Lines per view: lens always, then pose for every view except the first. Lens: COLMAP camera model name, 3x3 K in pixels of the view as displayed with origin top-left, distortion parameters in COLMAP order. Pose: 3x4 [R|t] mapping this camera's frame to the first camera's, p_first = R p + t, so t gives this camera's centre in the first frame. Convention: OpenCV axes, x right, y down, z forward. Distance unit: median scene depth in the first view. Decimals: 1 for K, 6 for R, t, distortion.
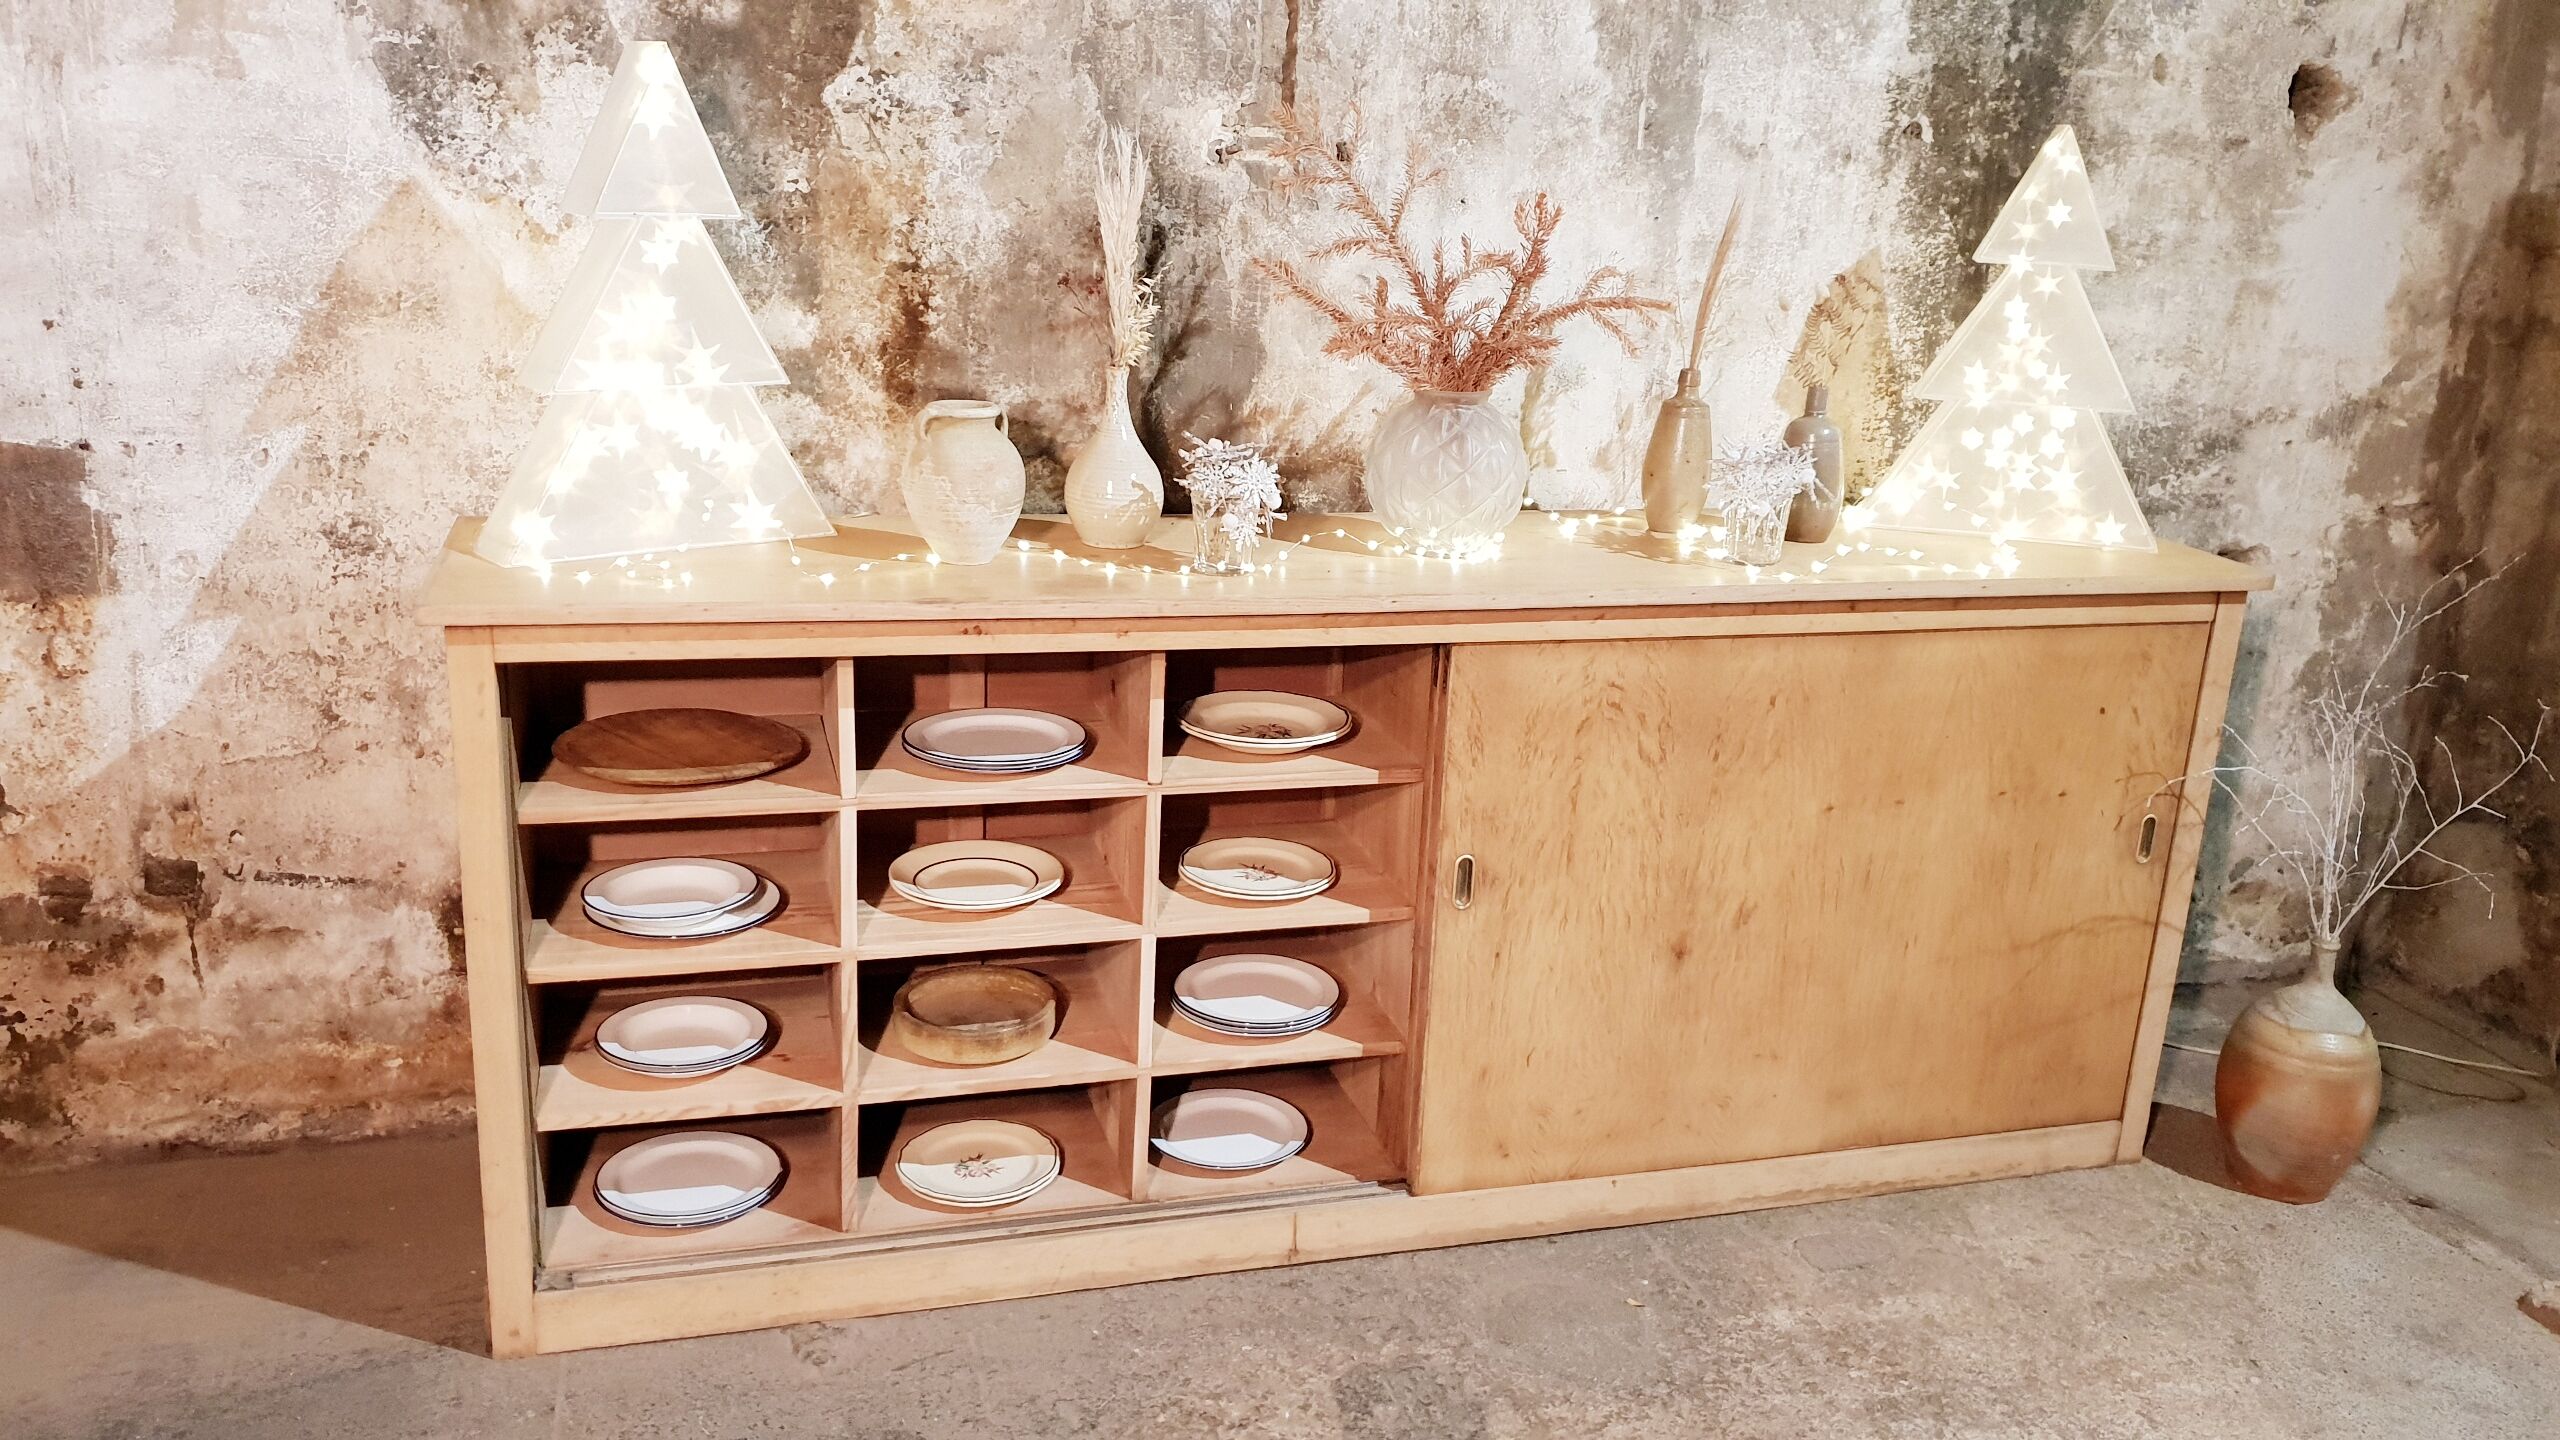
lens RADIAL K [[1993.1, 0, 1311.8], [0, 1993.1, 691.7], [0, 0, 1]] dist [0.005050, 0.007235]
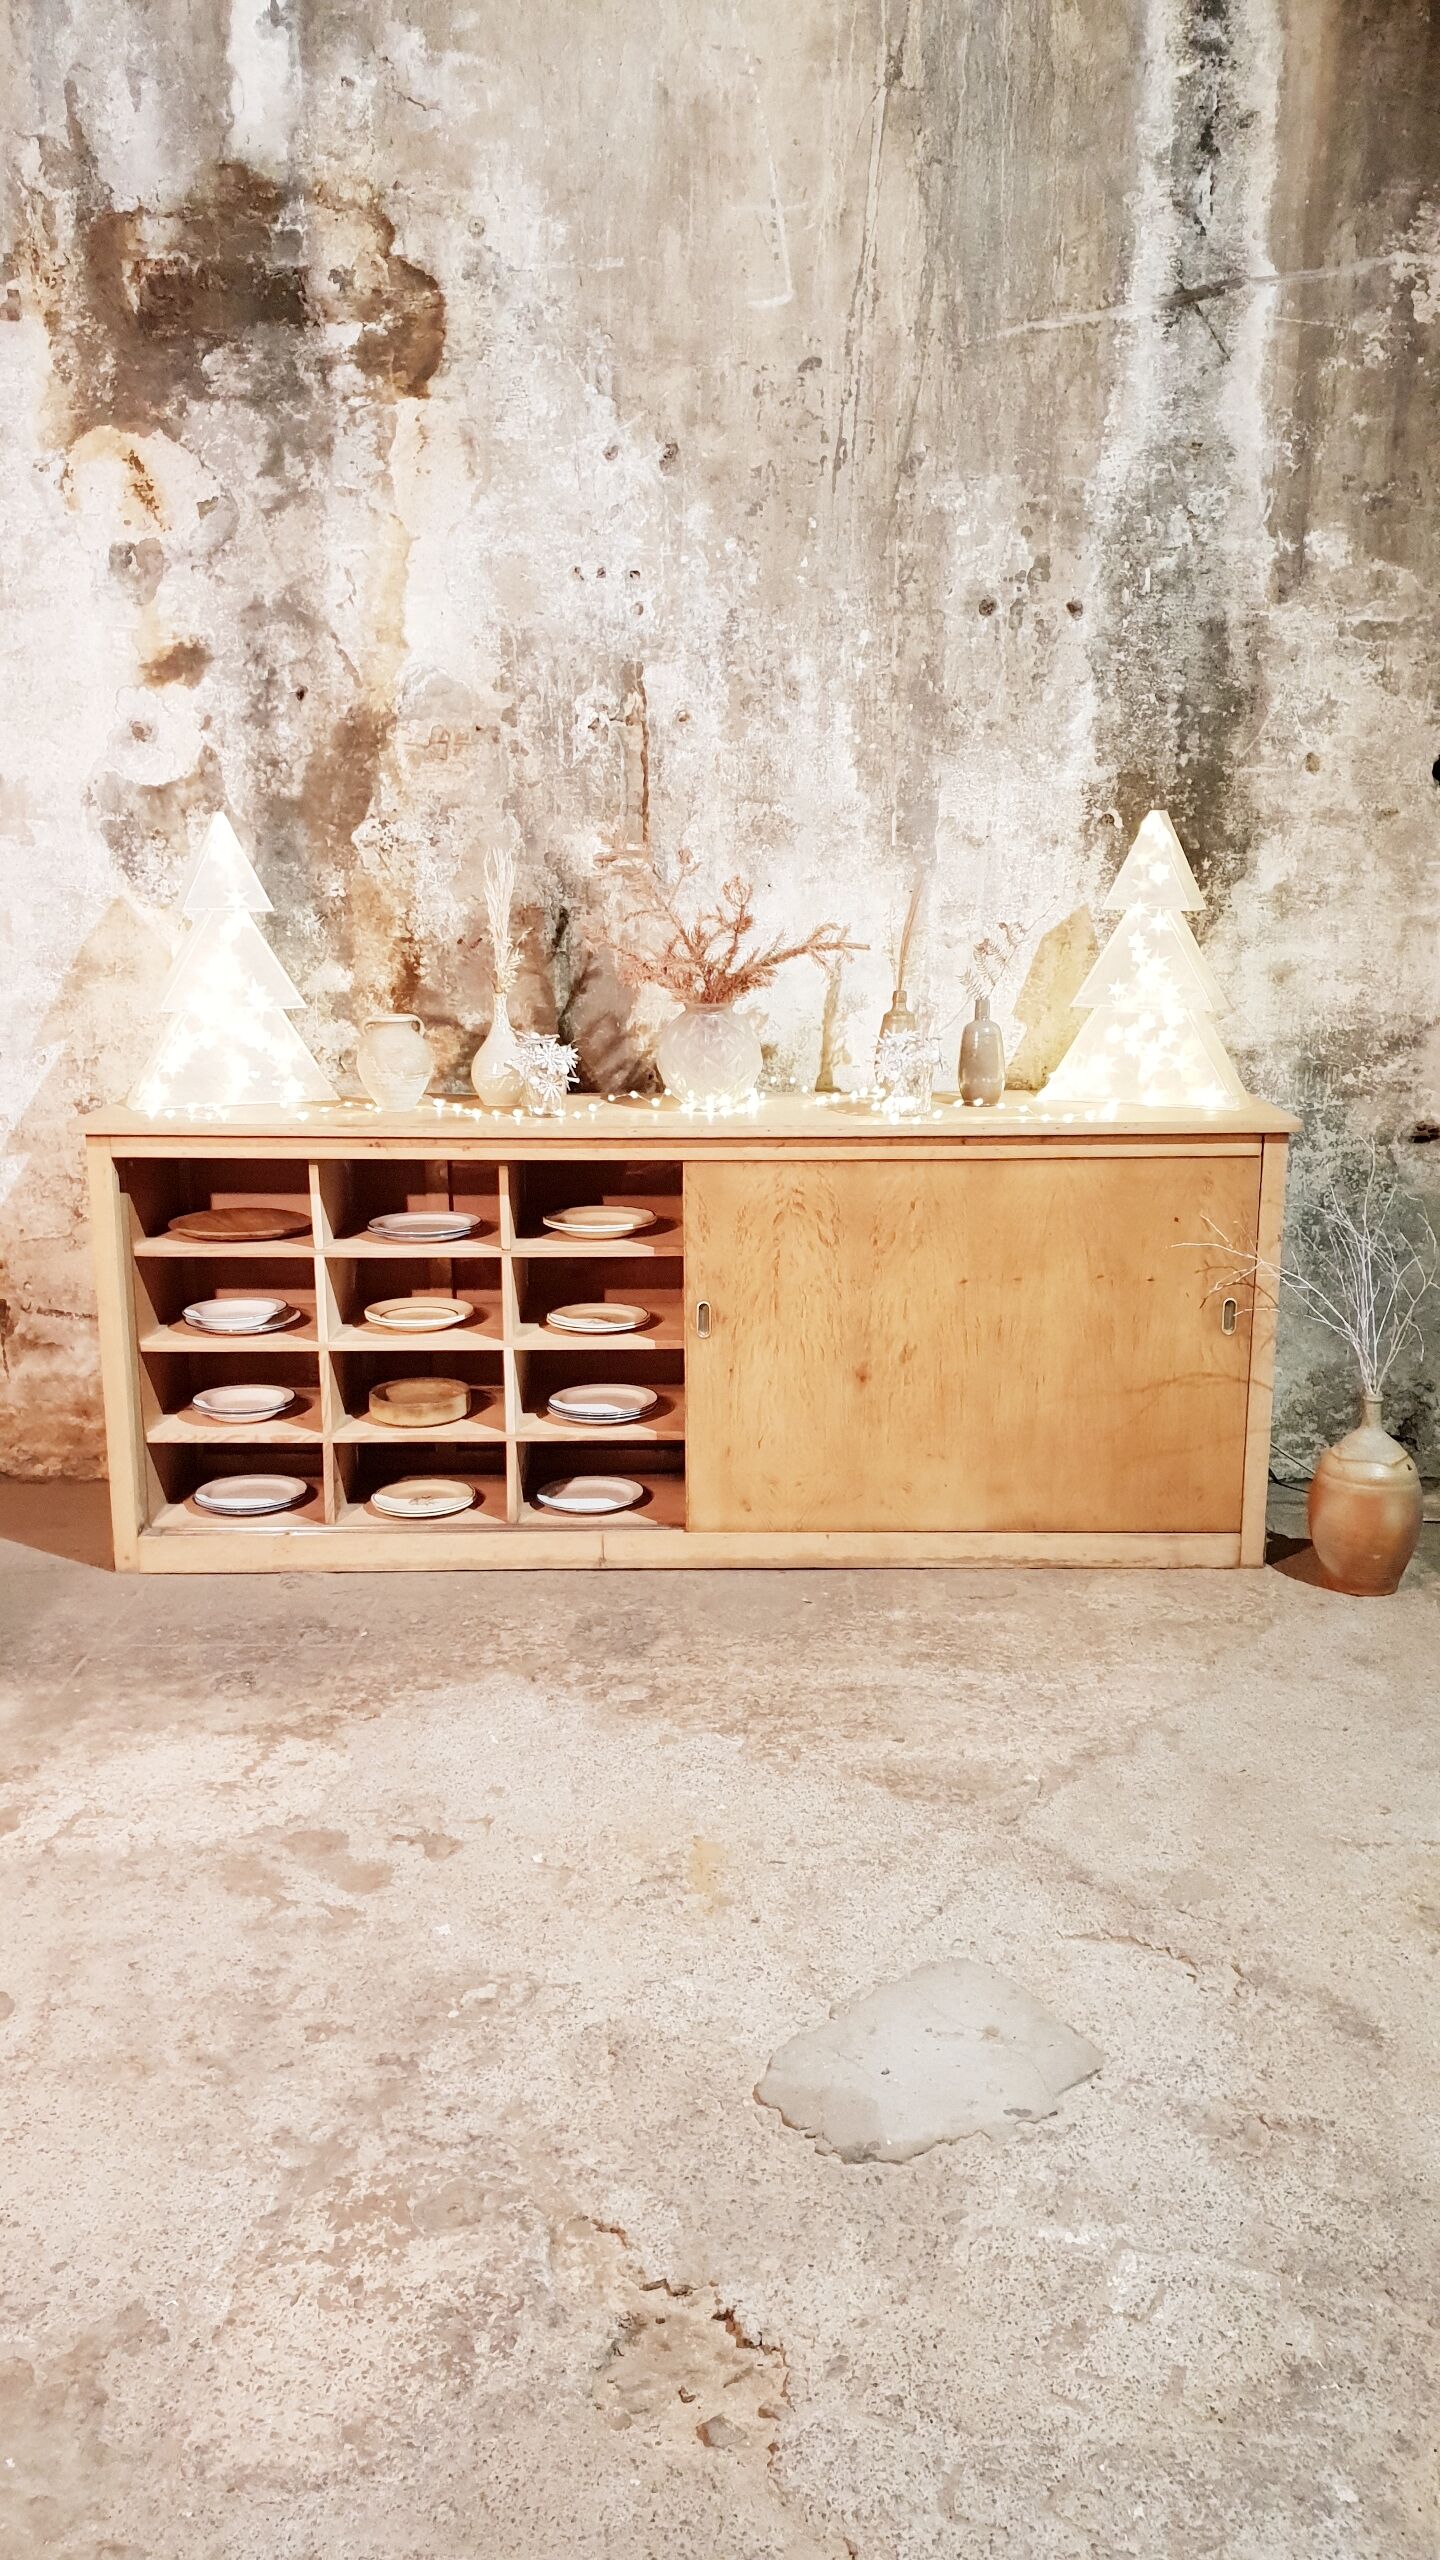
lens RADIAL K [[1993.1, 0, 757.0], [0, 1993.1, 1282.5], [0, 0, 1]] dist [0.005050, 0.007235]
pose [[0.959511, 0.009337, -0.281515, 0.521261], [-0.026996, 0.997898, -0.058913, 0.149561], [0.280373, 0.064128, 0.957747, -0.441205]]
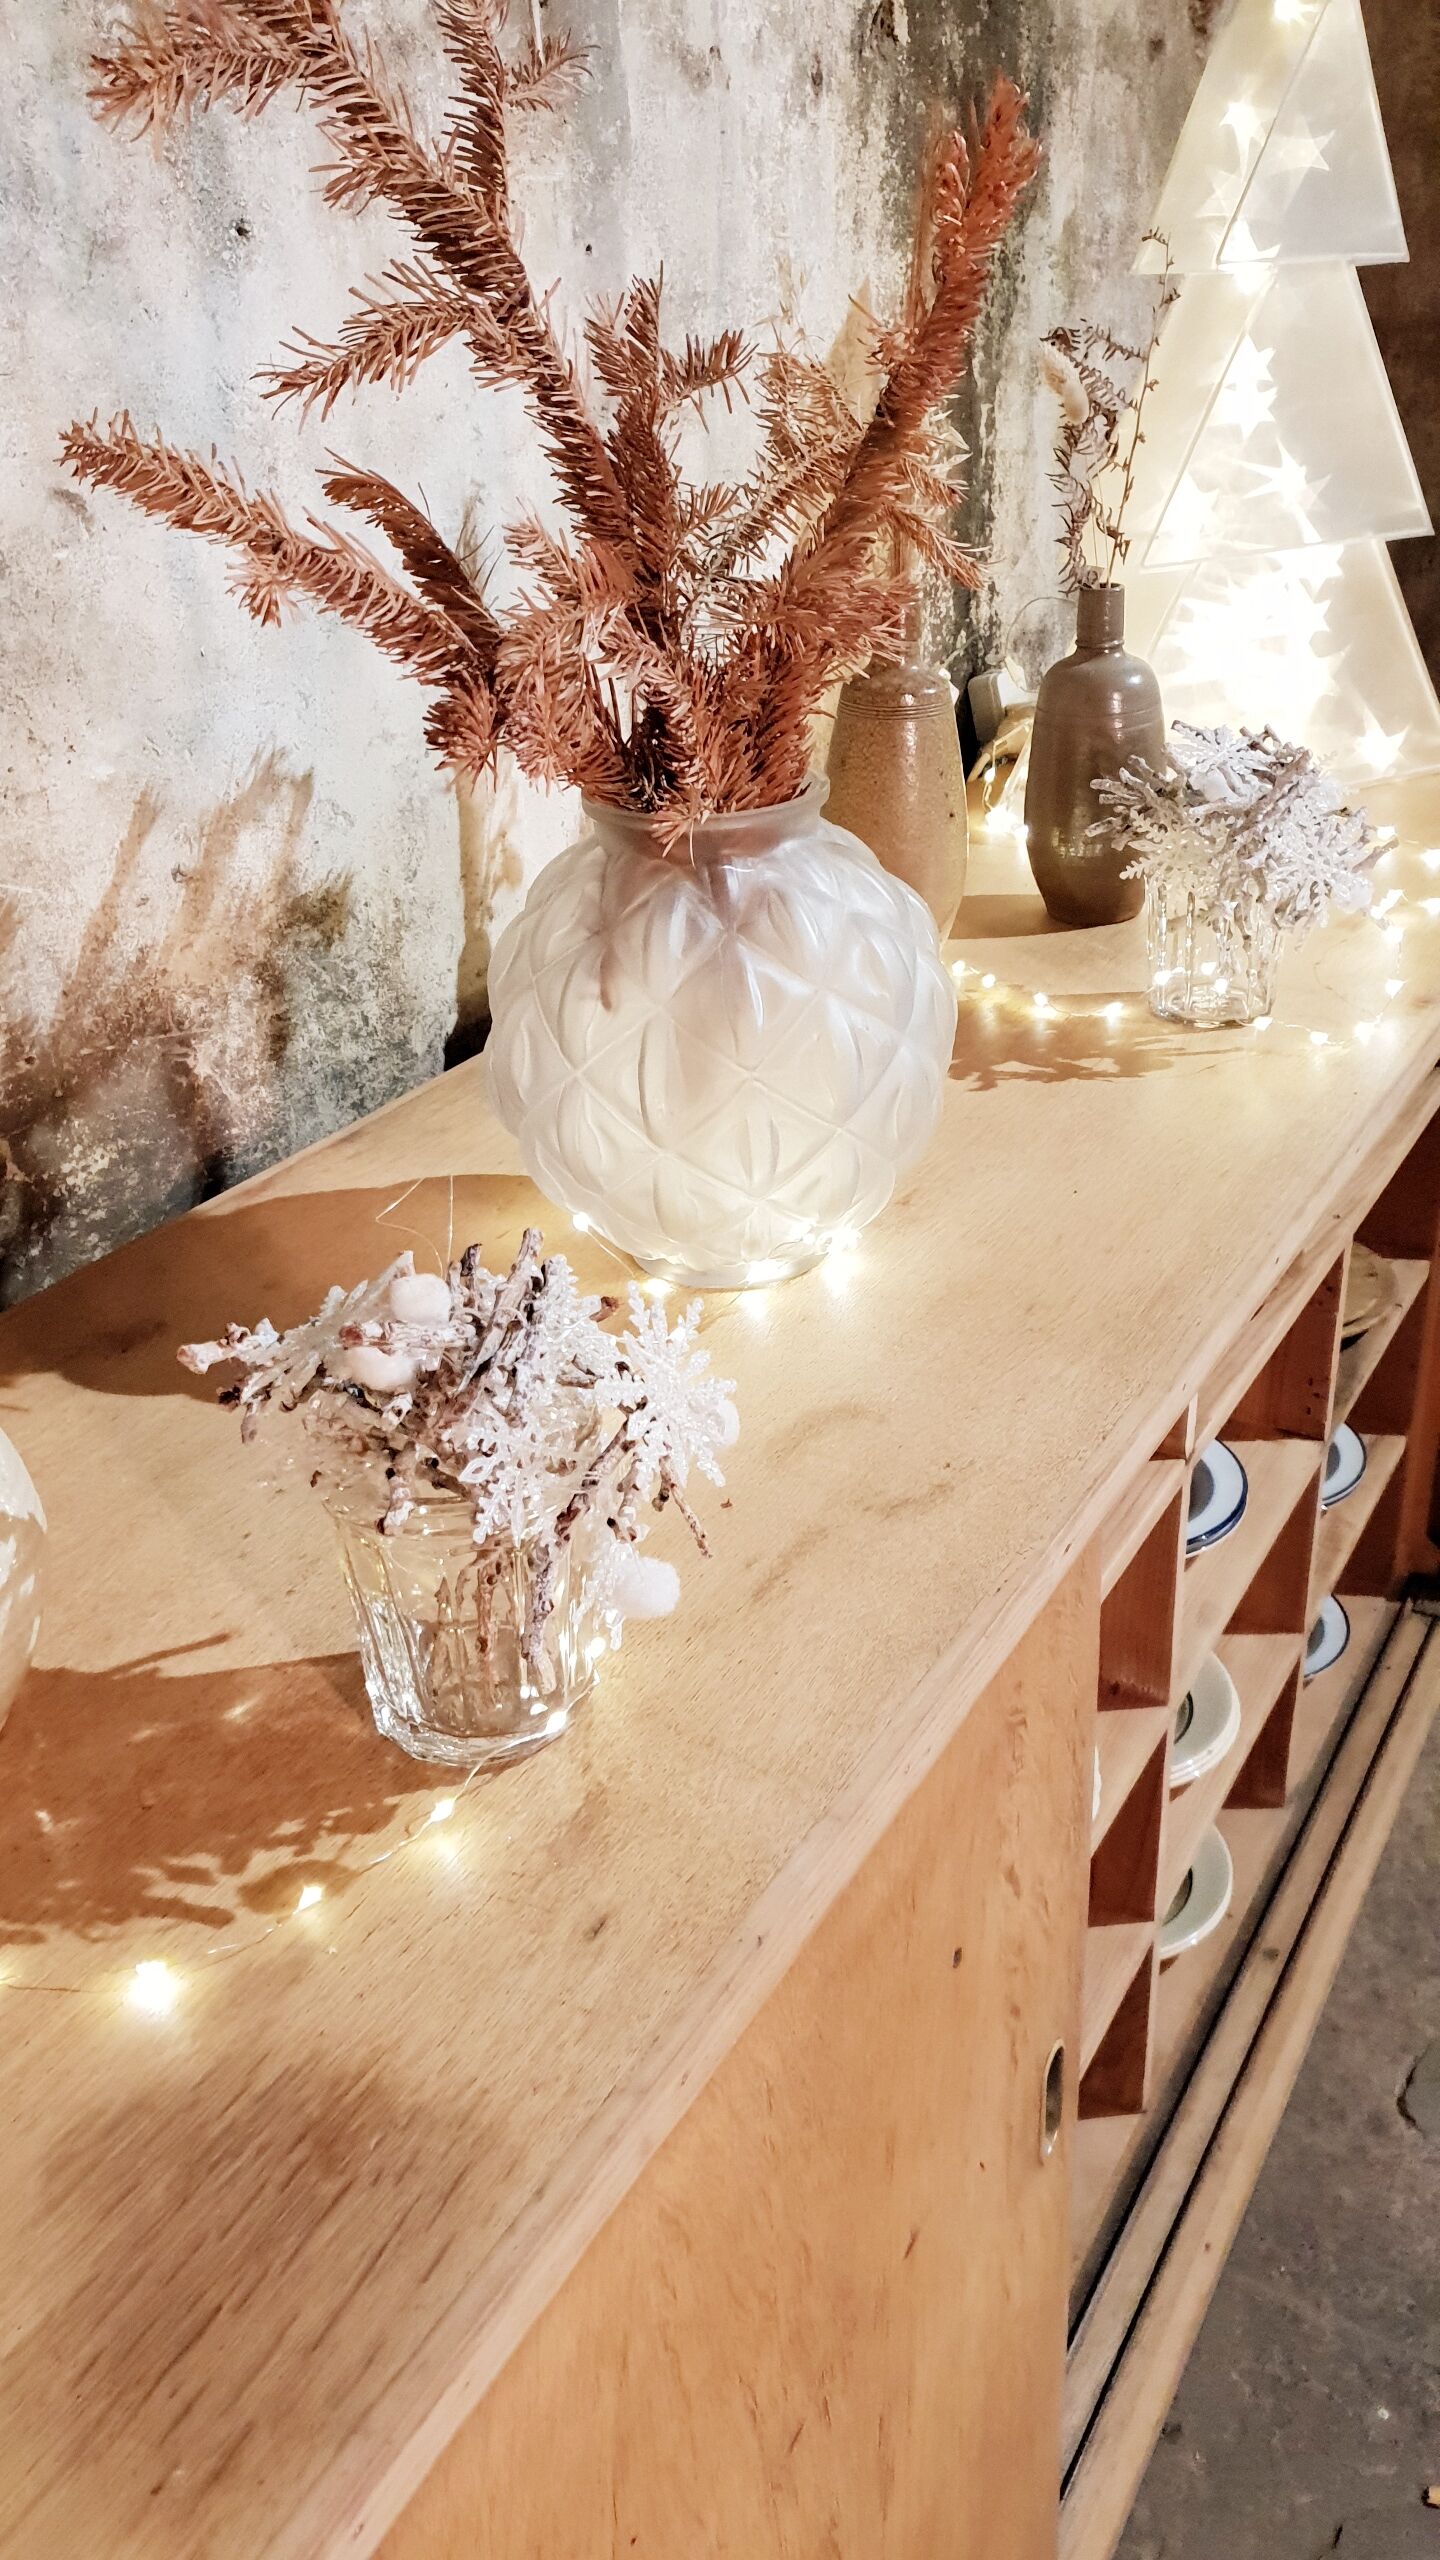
lens RADIAL K [[1993.1, 0, 736.2], [0, 1993.1, 1243.3], [0, 0, 1]] dist [0.005050, 0.007235]
pose [[0.727104, -0.373230, 0.576211, -0.136537], [0.258044, 0.926345, 0.274405, -0.165089], [-0.636186, -0.050834, 0.769859, 0.709160]]
